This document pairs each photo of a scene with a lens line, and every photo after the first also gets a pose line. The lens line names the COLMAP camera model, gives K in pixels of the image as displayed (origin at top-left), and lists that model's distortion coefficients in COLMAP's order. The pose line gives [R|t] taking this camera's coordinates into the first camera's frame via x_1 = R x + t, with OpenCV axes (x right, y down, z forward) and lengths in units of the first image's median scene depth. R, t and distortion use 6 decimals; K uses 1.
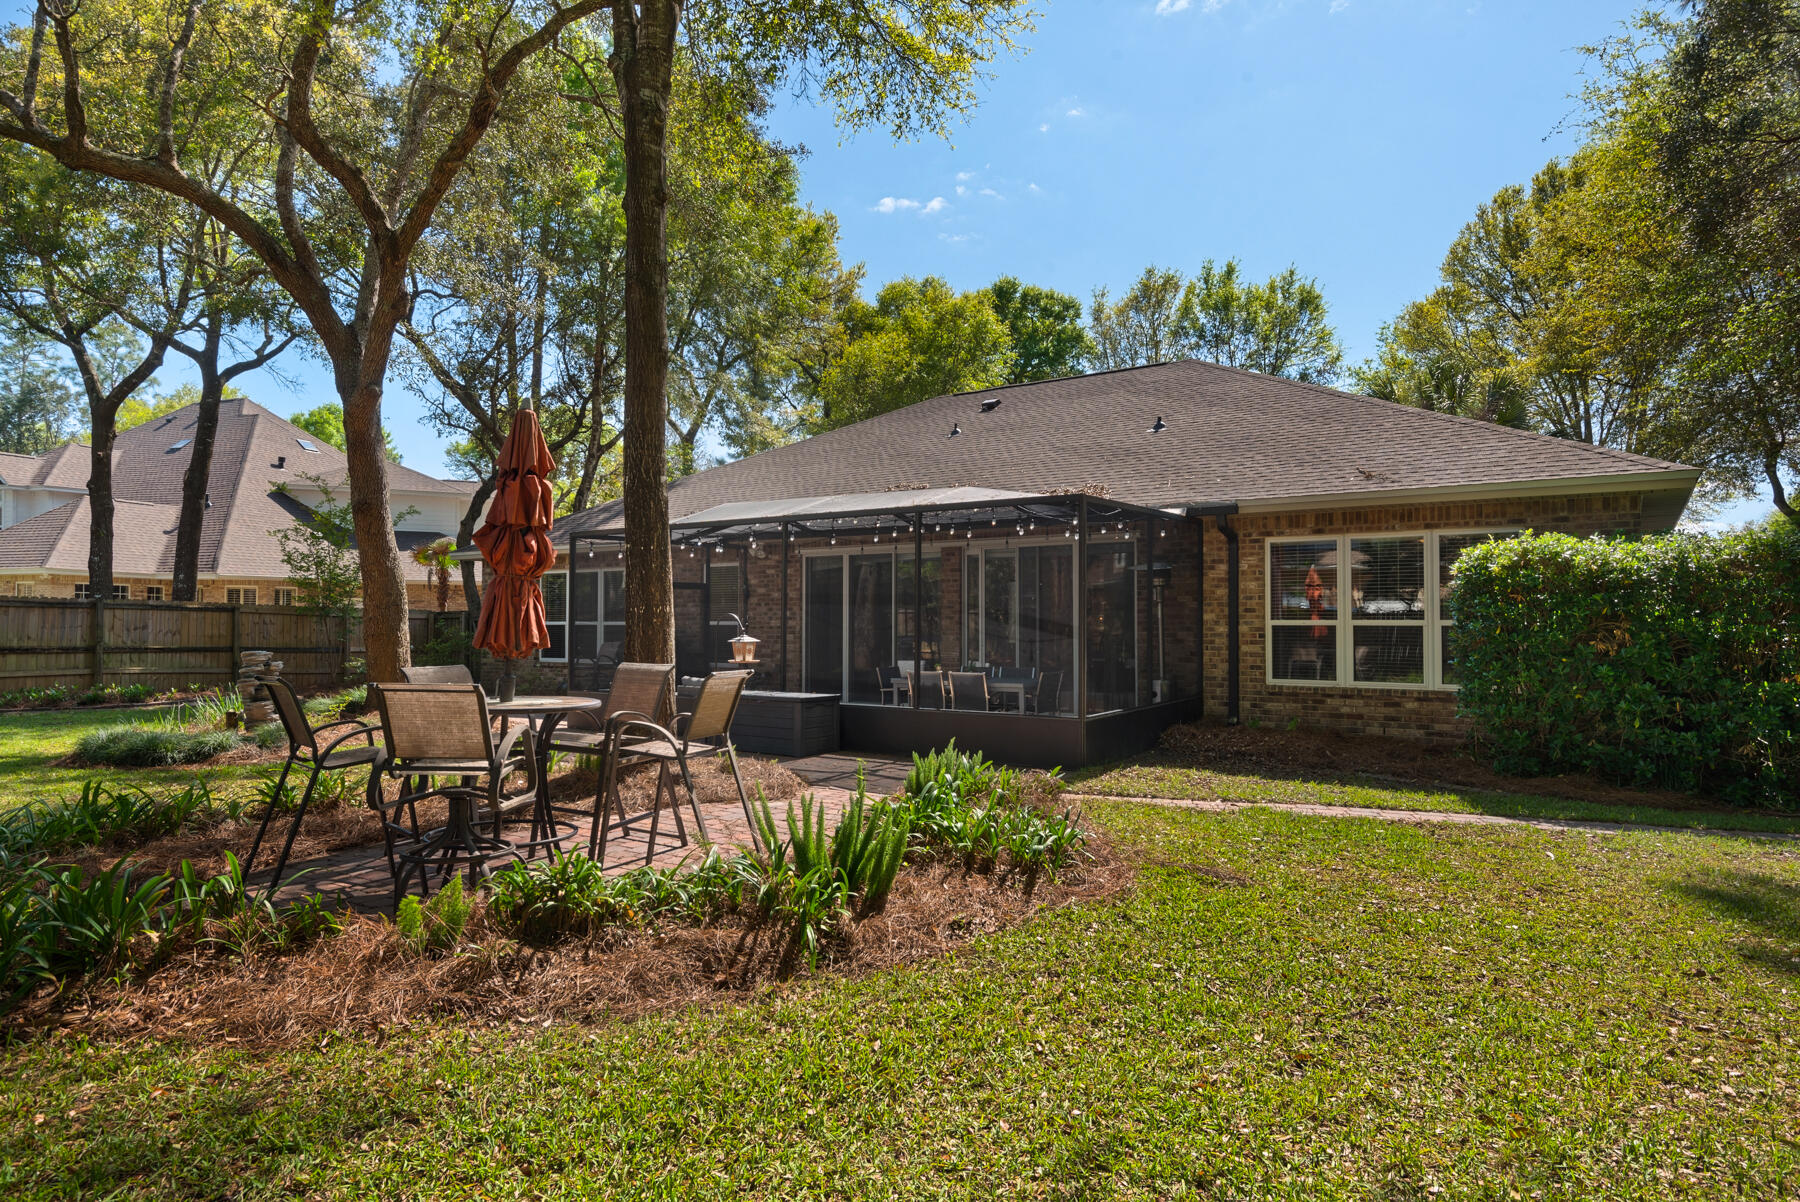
lens RADIAL K [[1145.2, 0, 899.9], [0, 1145.2, 605.0], [0, 0, 1]] dist [0.011294, 0.001574]
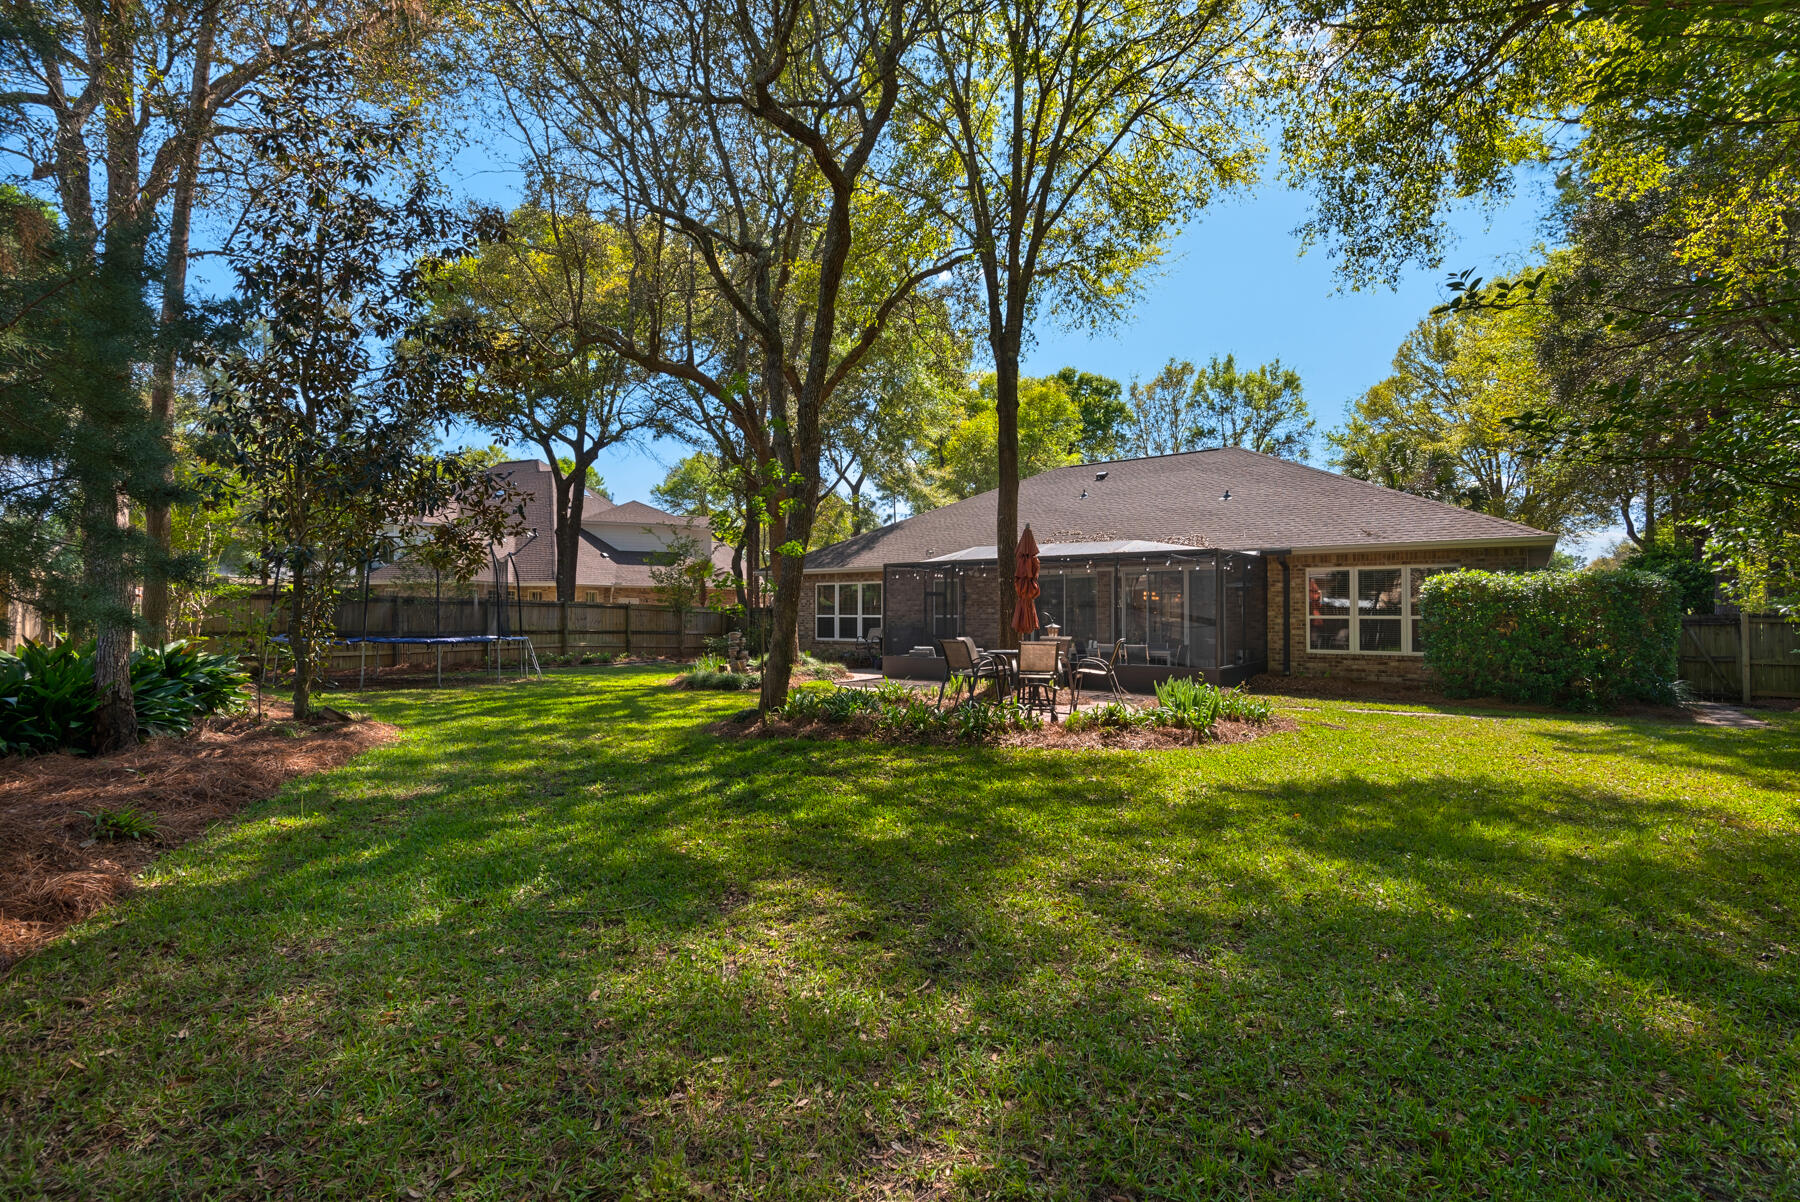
lens RADIAL K [[883.6, 0, 900.3], [0, 883.6, 602.6], [0, 0, 1]] dist [-0.004462, -0.000741]
pose [[0.998314, -0.000285, -0.058050, -0.059481], [0.000461, 0.999995, 0.003018, -0.002912], [0.058049, -0.003039, 0.998309, -0.101680]]
